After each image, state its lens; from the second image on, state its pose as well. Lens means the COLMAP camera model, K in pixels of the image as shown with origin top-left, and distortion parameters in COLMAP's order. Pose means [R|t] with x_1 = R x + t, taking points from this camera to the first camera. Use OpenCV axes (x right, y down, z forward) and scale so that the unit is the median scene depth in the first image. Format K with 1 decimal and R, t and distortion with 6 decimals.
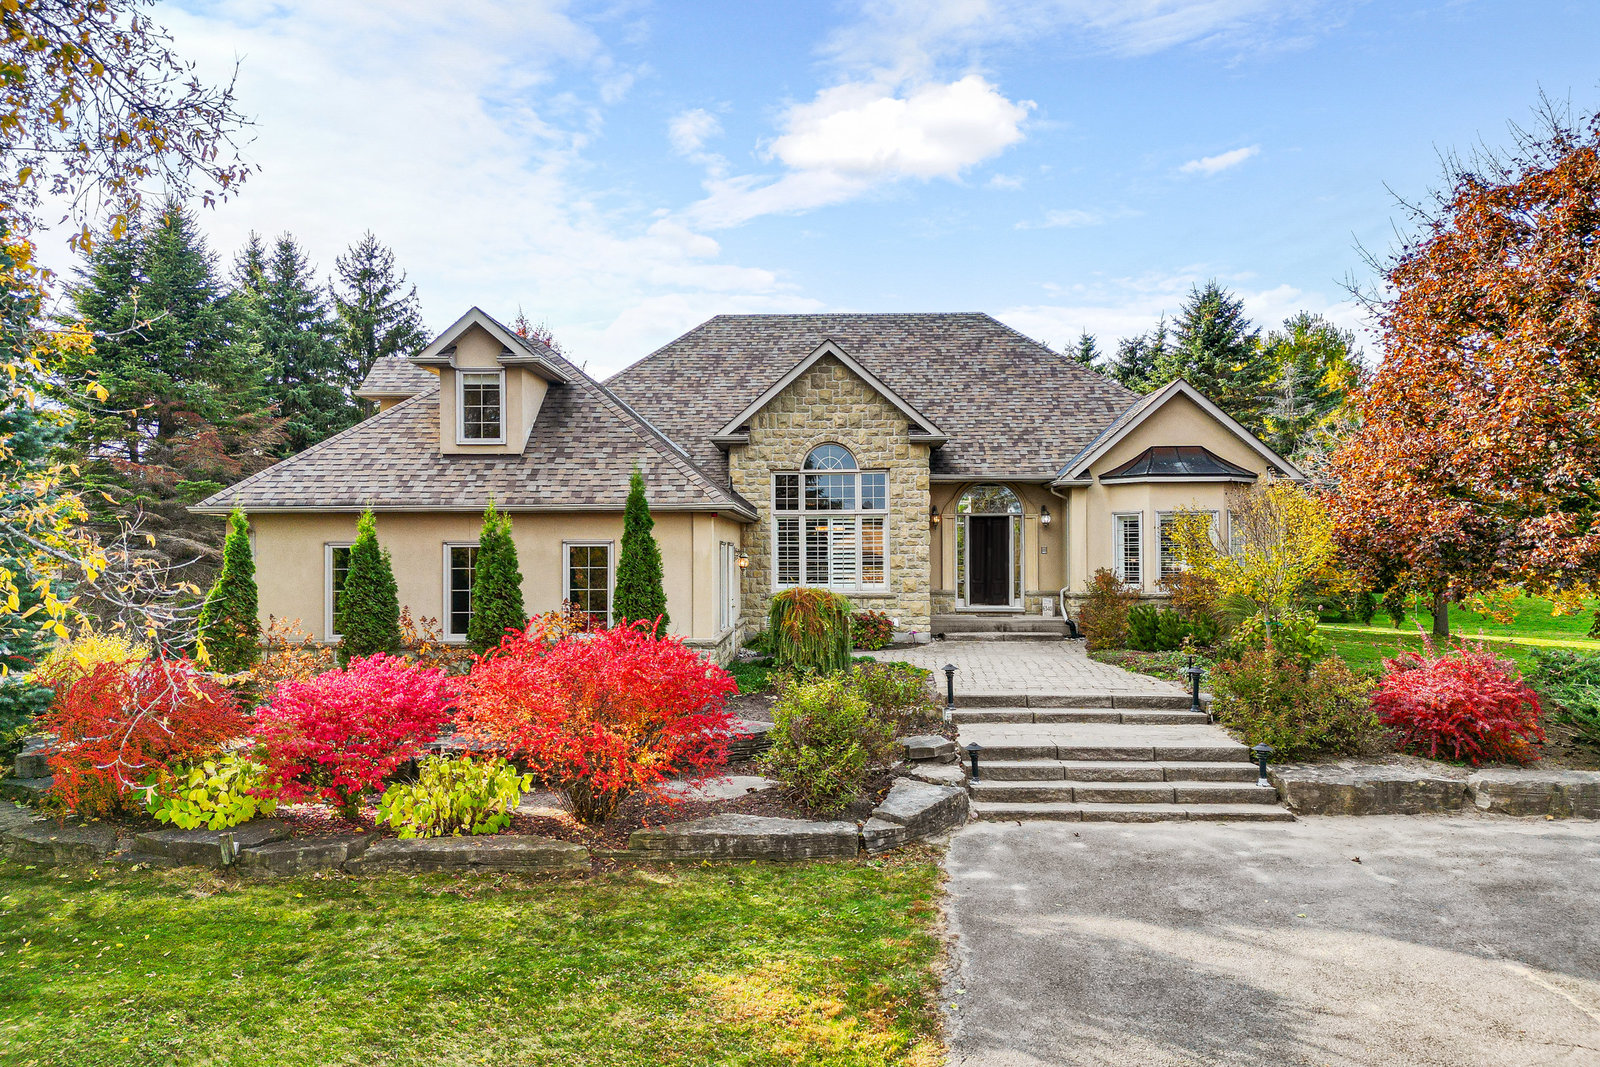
lens RADIAL K [[1112.8, 0, 800.0], [0, 1112.8, 533.5], [0, 0, 1]] dist [0.081099, -0.082214]
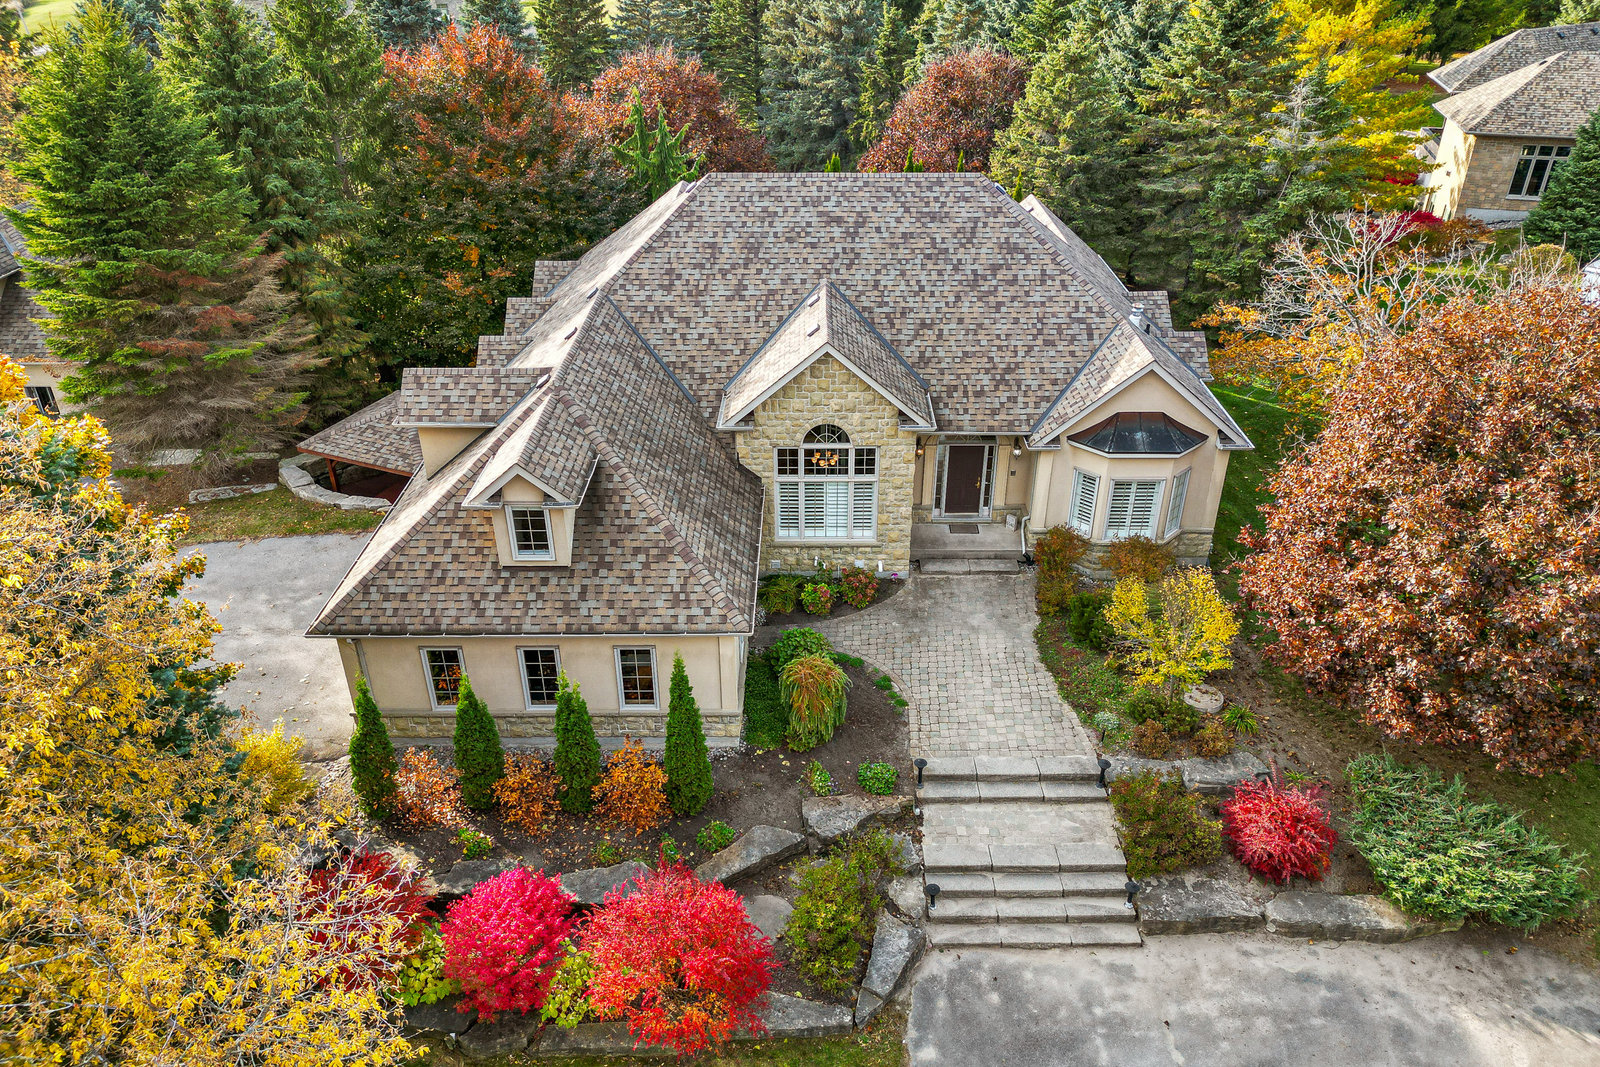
lens RADIAL K [[1112.8, 0, 800.0], [0, 1112.8, 533.5], [0, 0, 1]] dist [0.081099, -0.082214]
pose [[0.999730, -0.007600, 0.021967, -0.023313], [-0.004565, 0.862440, 0.506139, -0.513371], [-0.022791, -0.506102, 0.862172, -0.001876]]
